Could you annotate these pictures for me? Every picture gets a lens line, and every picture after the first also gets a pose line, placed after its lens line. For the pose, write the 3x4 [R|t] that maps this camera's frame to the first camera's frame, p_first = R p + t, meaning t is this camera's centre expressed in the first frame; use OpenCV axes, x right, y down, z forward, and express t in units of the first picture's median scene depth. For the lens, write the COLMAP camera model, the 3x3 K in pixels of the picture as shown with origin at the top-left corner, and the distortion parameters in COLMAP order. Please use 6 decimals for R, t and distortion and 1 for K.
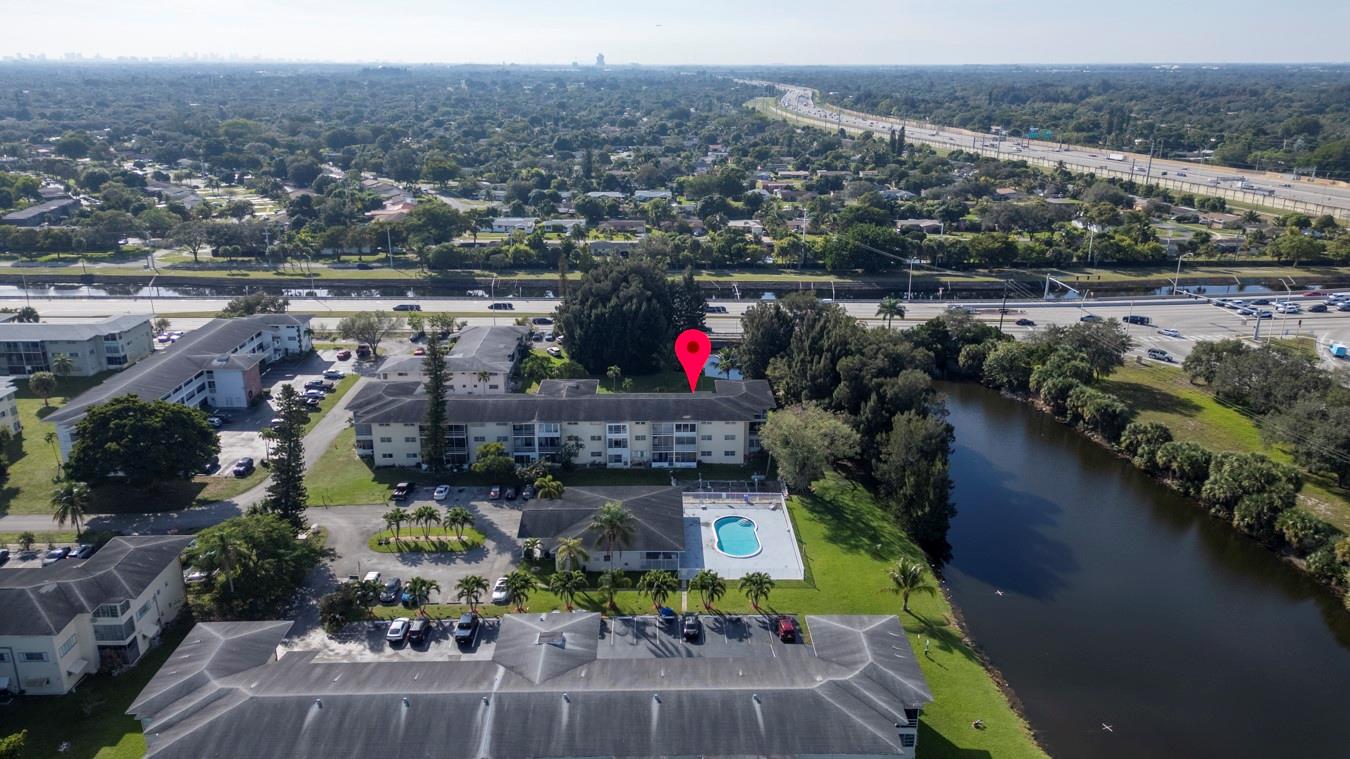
lens RADIAL K [[938.6, 0, 669.8], [0, 938.6, 378.0], [0, 0, 1]] dist [0.092352, -0.096689]
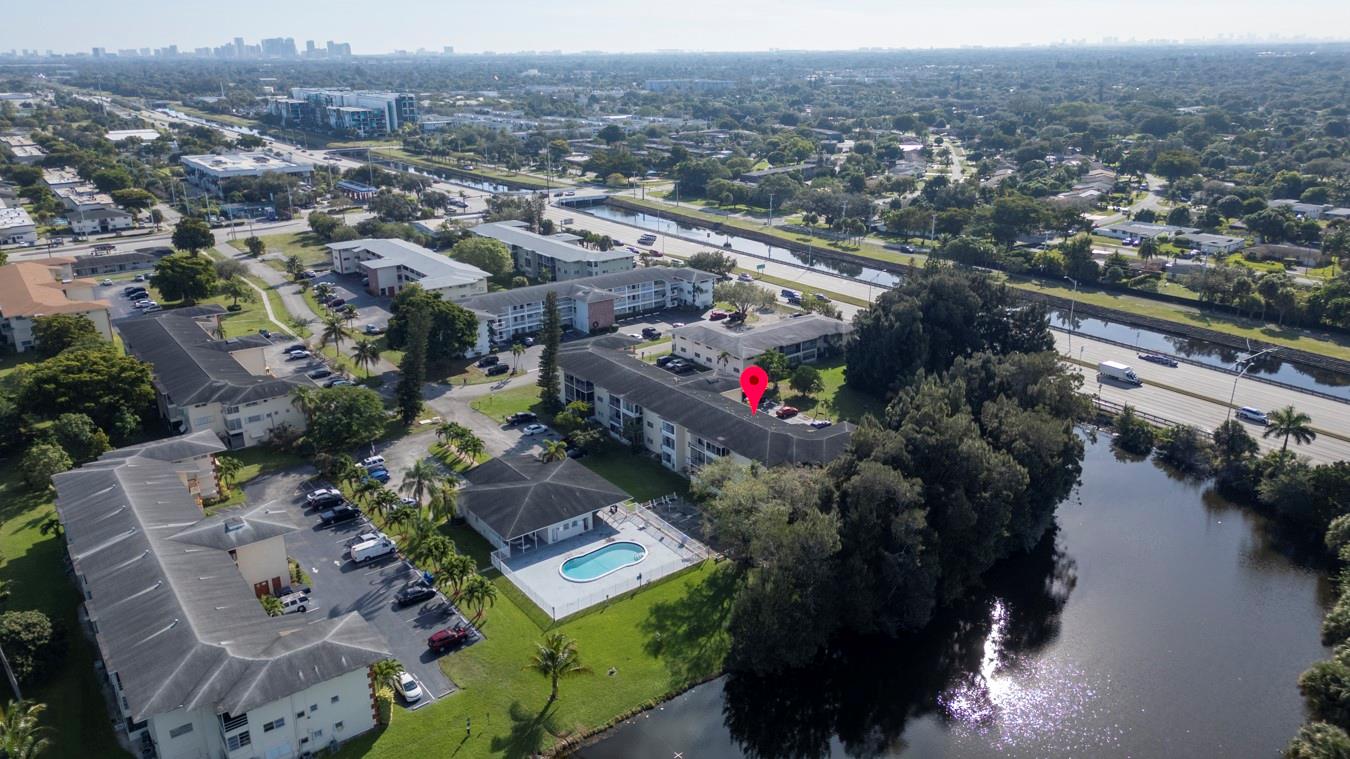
lens RADIAL K [[938.6, 0, 669.8], [0, 938.6, 378.0], [0, 0, 1]] dist [0.092352, -0.096689]
pose [[0.589057, 0.257277, -0.766042, 0.657399], [-0.245023, 0.960202, 0.134073, -0.121025], [0.770049, 0.108721, 0.628653, 0.392226]]
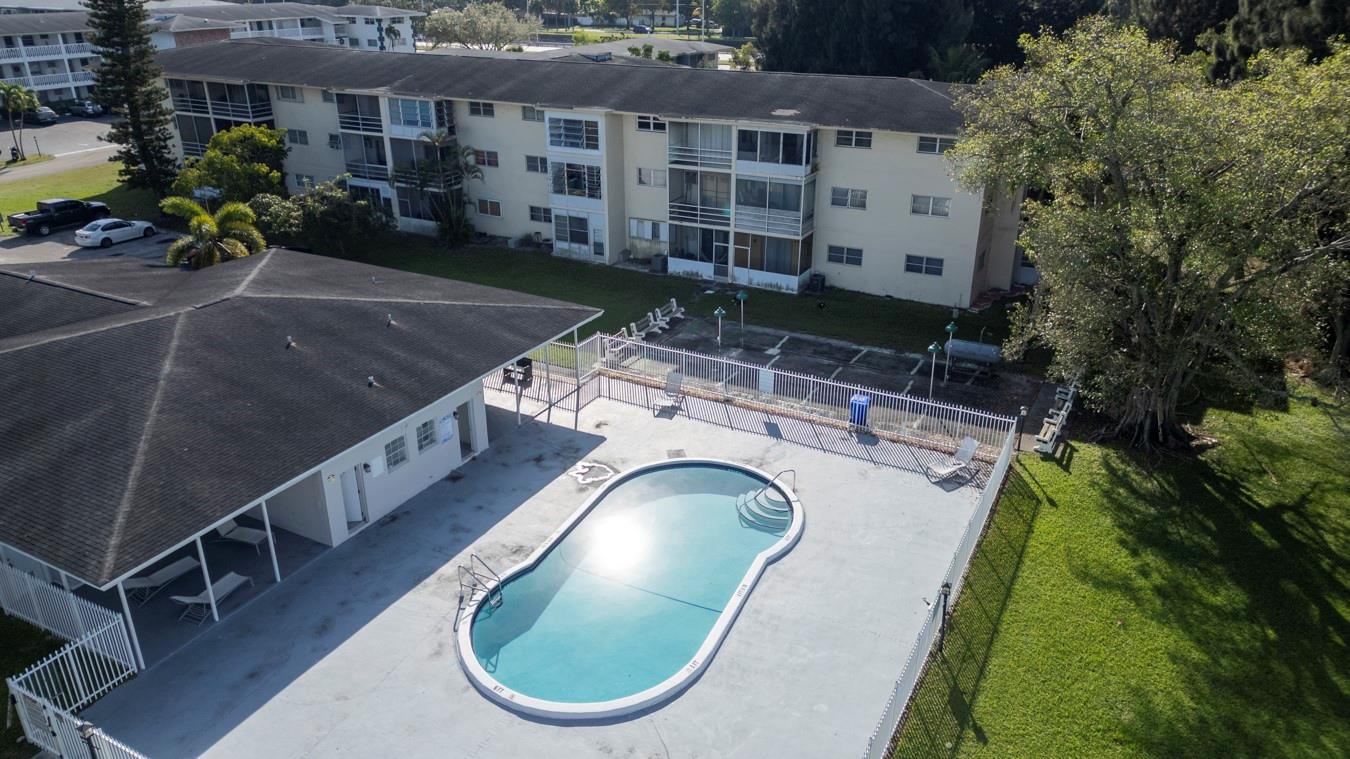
lens RADIAL K [[957.7, 0, 675.0], [0, 957.7, 379.5], [0, 0, 1]] dist [0.127213, -0.156077]
pose [[0.875588, 0.189149, -0.444487, 0.136908], [-0.148153, 0.980957, 0.125595, 0.089878], [0.459778, -0.044118, 0.886937, 0.711483]]
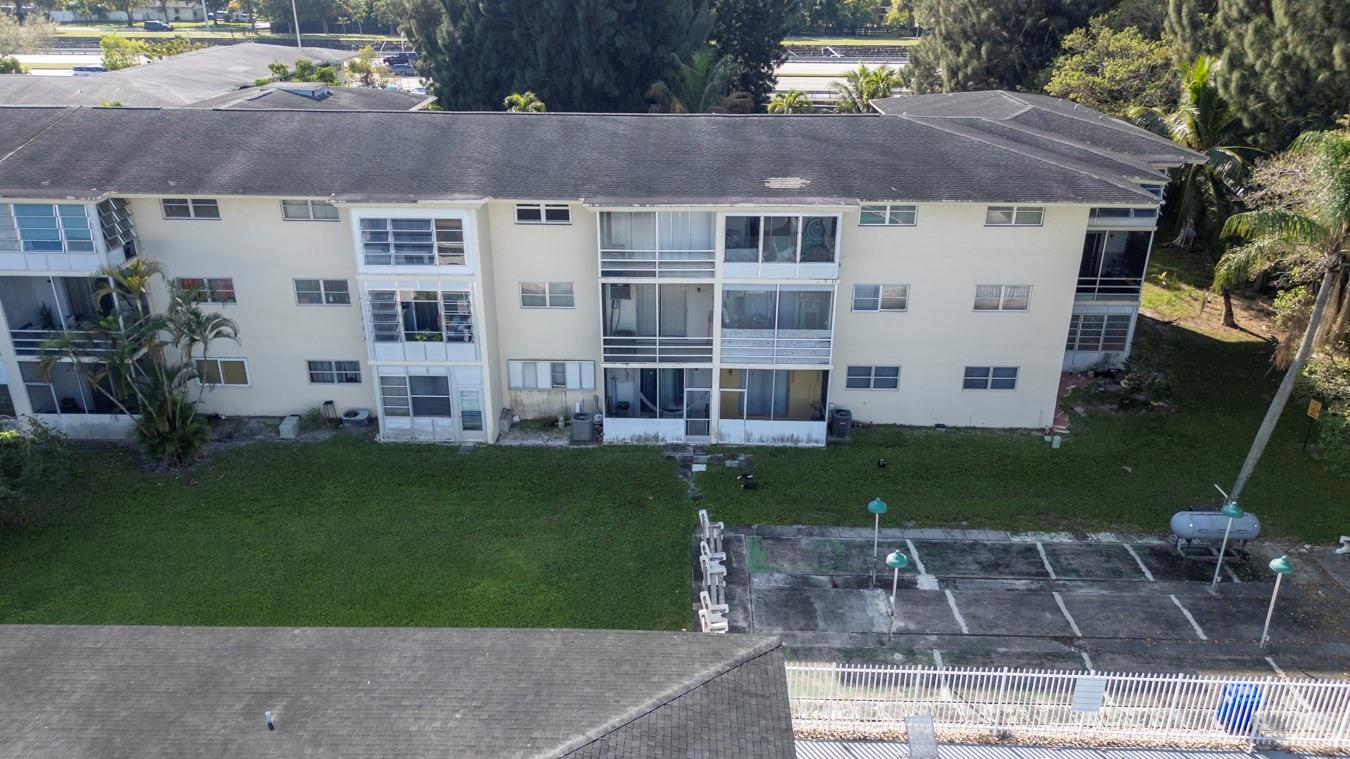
lens RADIAL K [[983.8, 0, 672.3], [0, 983.8, 377.2], [0, 0, 1]] dist [0.134735, -0.163545]
pose [[0.999572, 0.014915, -0.025154, 0.000778], [-0.012563, 0.995755, 0.091187, 0.062230], [0.026408, -0.090832, 0.995516, 0.795501]]
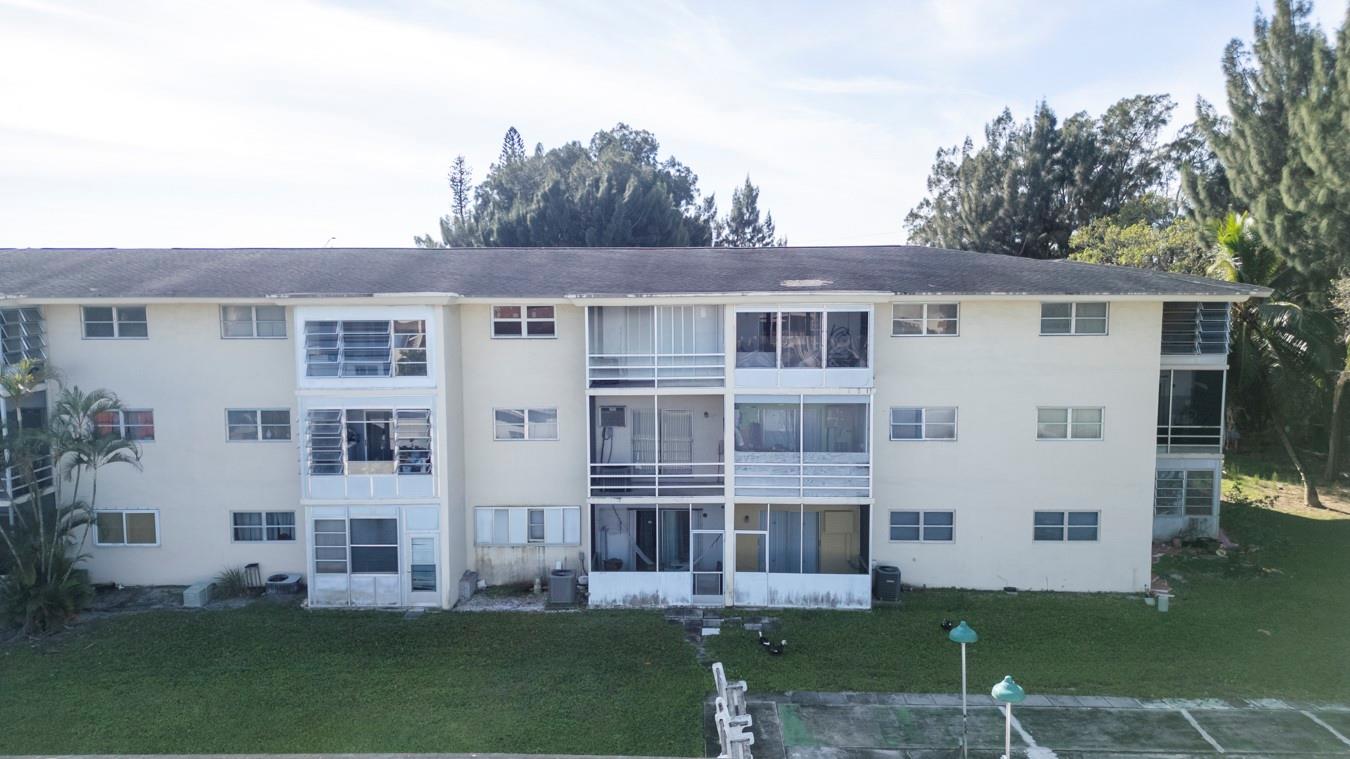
lens RADIAL K [[947.6, 0, 672.2], [0, 947.6, 377.2], [0, 0, 1]] dist [0.074628, -0.049918]
pose [[0.999445, -0.001804, -0.033273, 0.000453], [-0.005505, 0.975872, -0.218275, 0.093127], [0.032864, 0.218337, 0.975320, 0.839437]]
